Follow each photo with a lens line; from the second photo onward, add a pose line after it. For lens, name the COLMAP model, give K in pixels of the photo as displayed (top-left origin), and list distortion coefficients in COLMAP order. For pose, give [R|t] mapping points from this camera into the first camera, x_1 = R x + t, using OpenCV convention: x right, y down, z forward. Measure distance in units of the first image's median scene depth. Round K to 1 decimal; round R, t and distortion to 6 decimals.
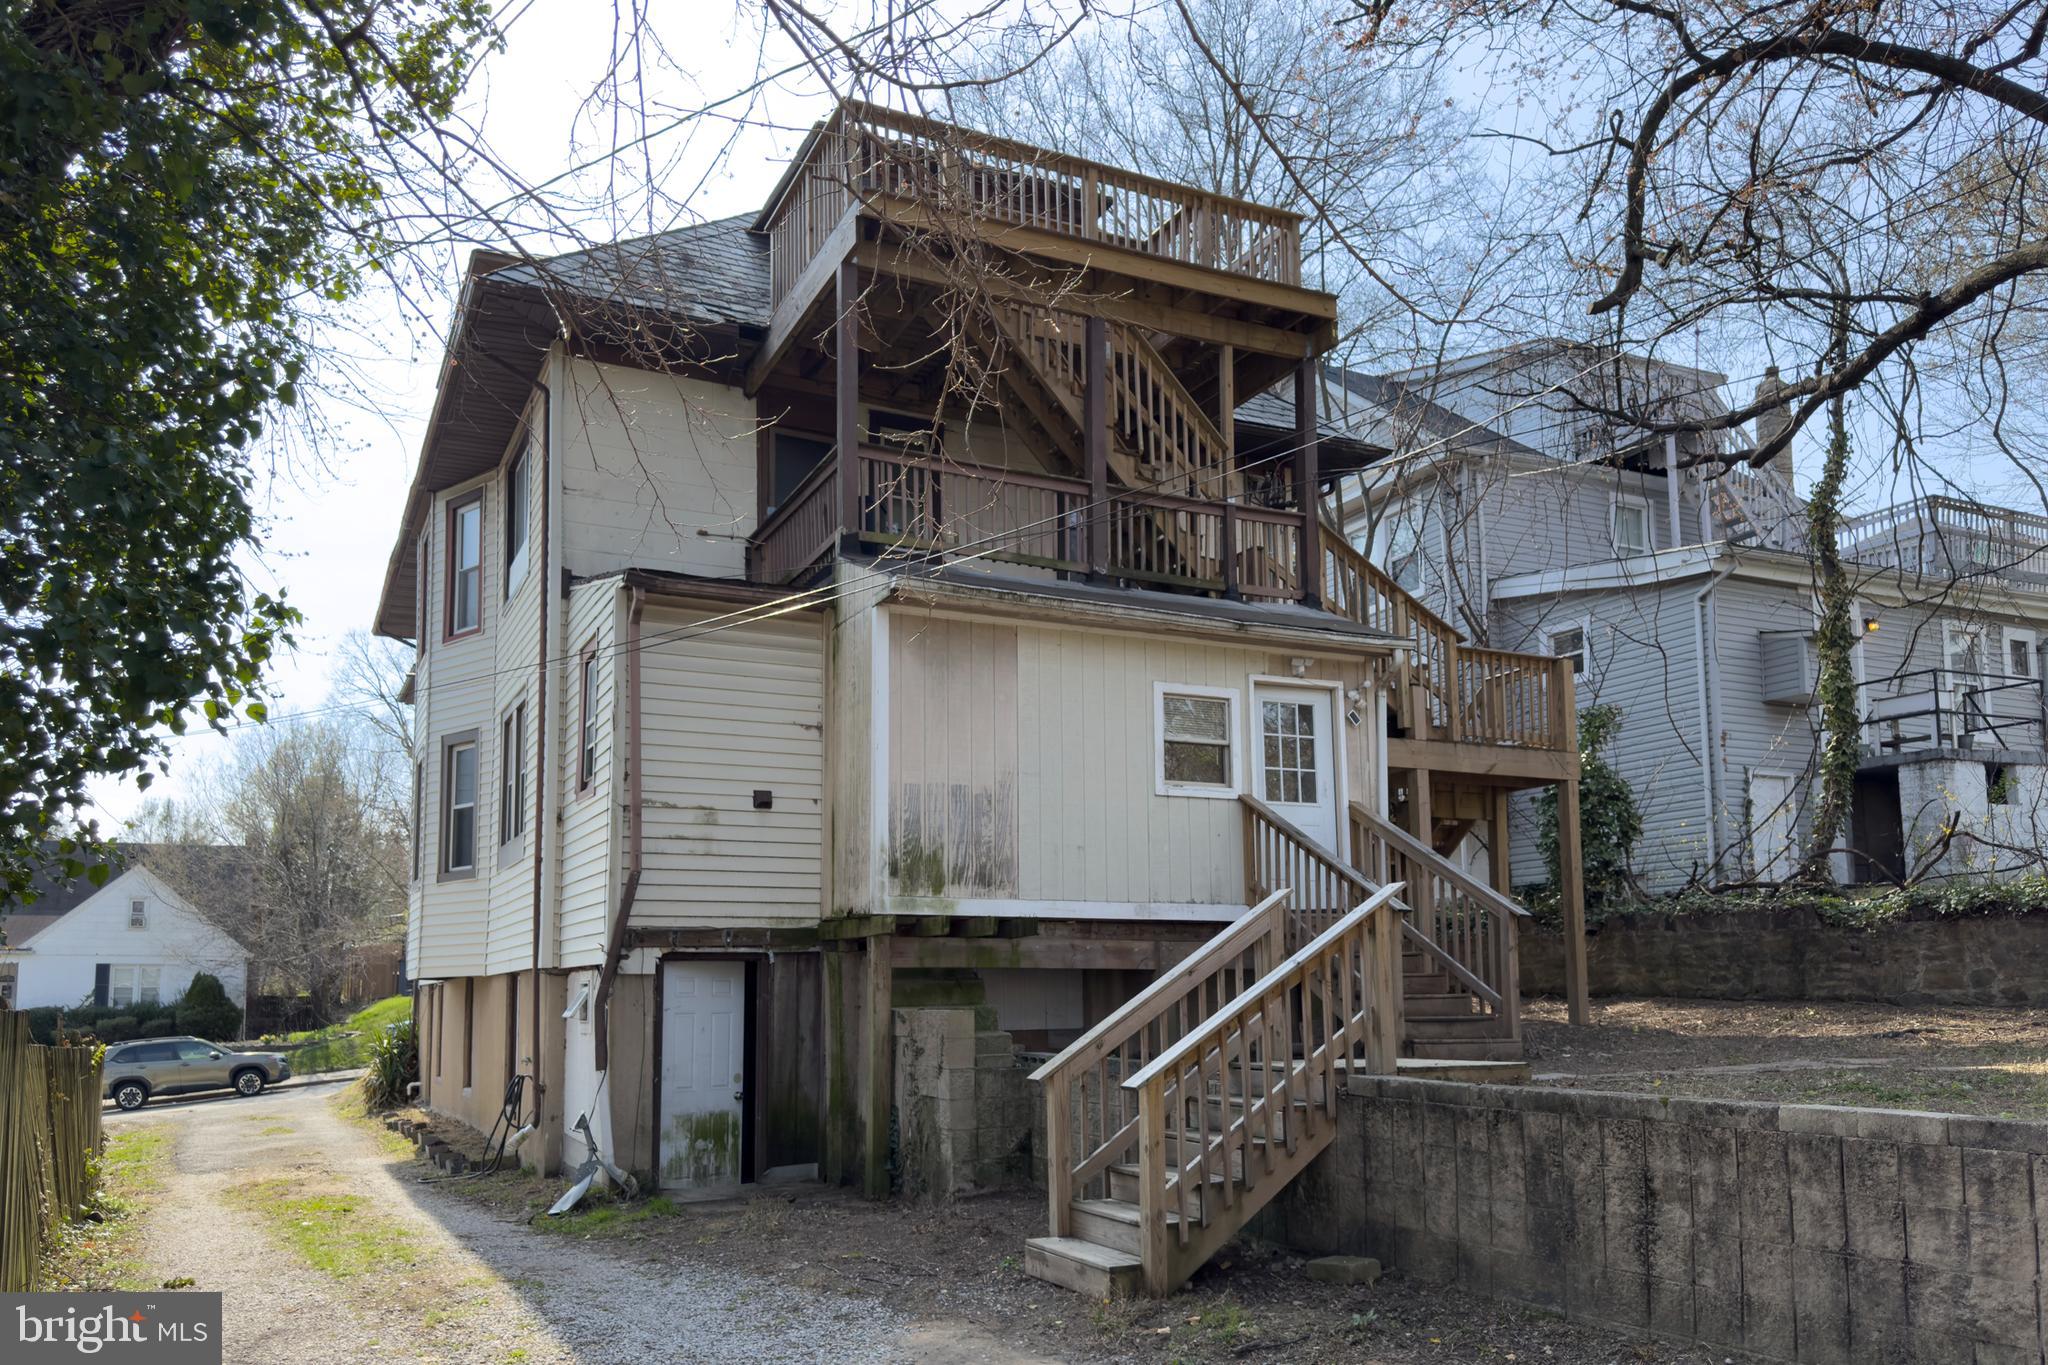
lens RADIAL K [[1534.5, 0, 1024.0], [0, 1534.5, 682.5], [0, 0, 1]] dist [0.000424, -0.000777]
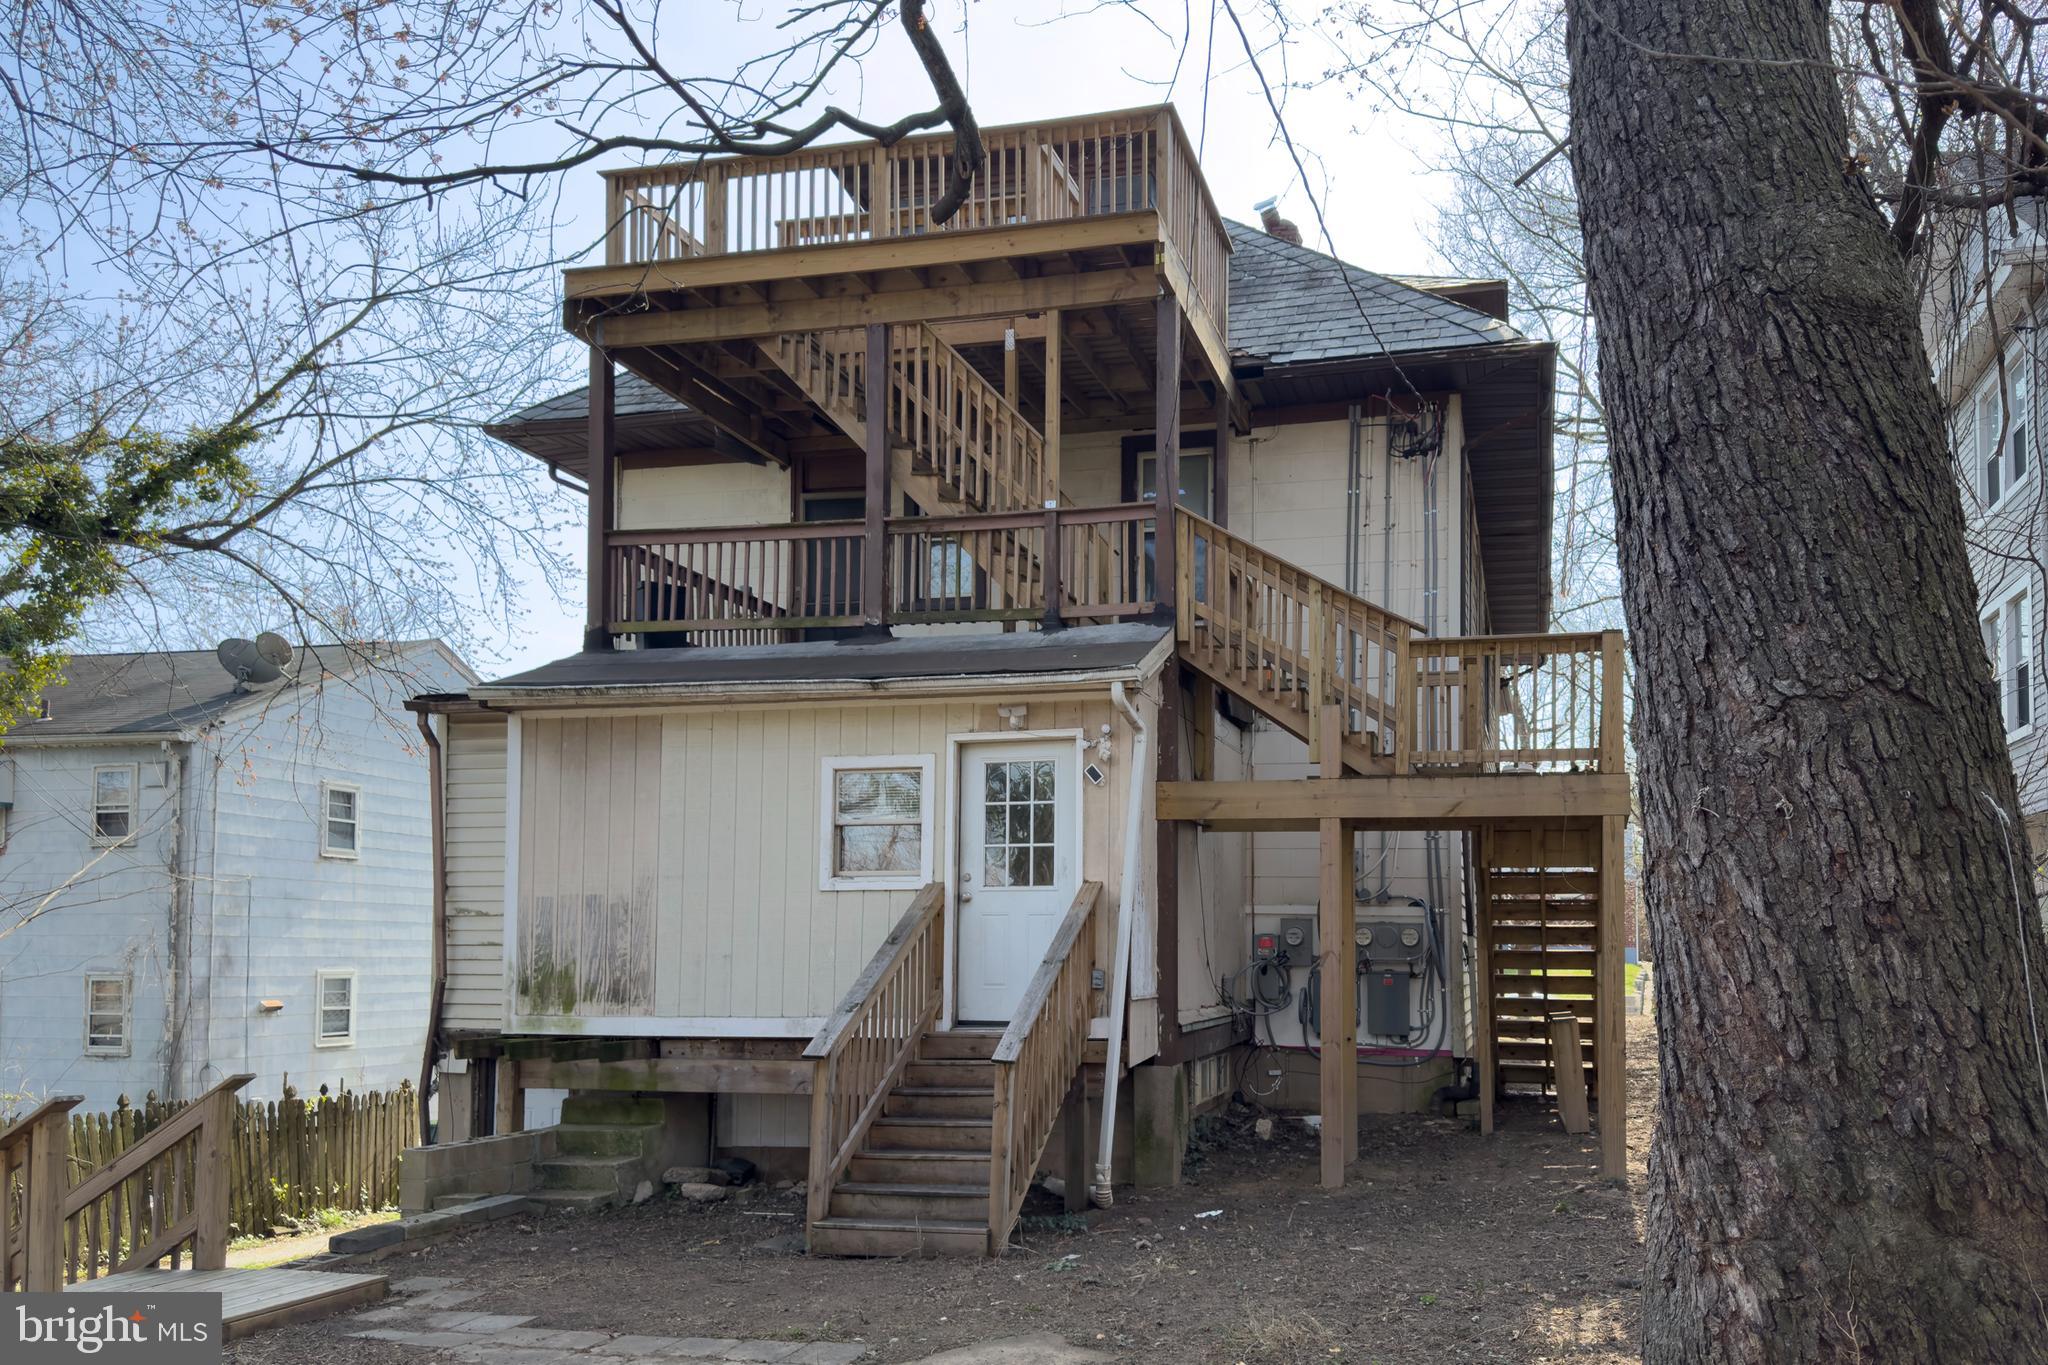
lens RADIAL K [[1534.5, 0, 1024.0], [0, 1534.5, 682.5], [0, 0, 1]] dist [0.000424, -0.000777]
pose [[0.786538, -0.105923, -0.608390, 0.737598], [0.119915, 0.992625, -0.017791, -0.014530], [0.605787, -0.058962, 0.793439, 0.404694]]
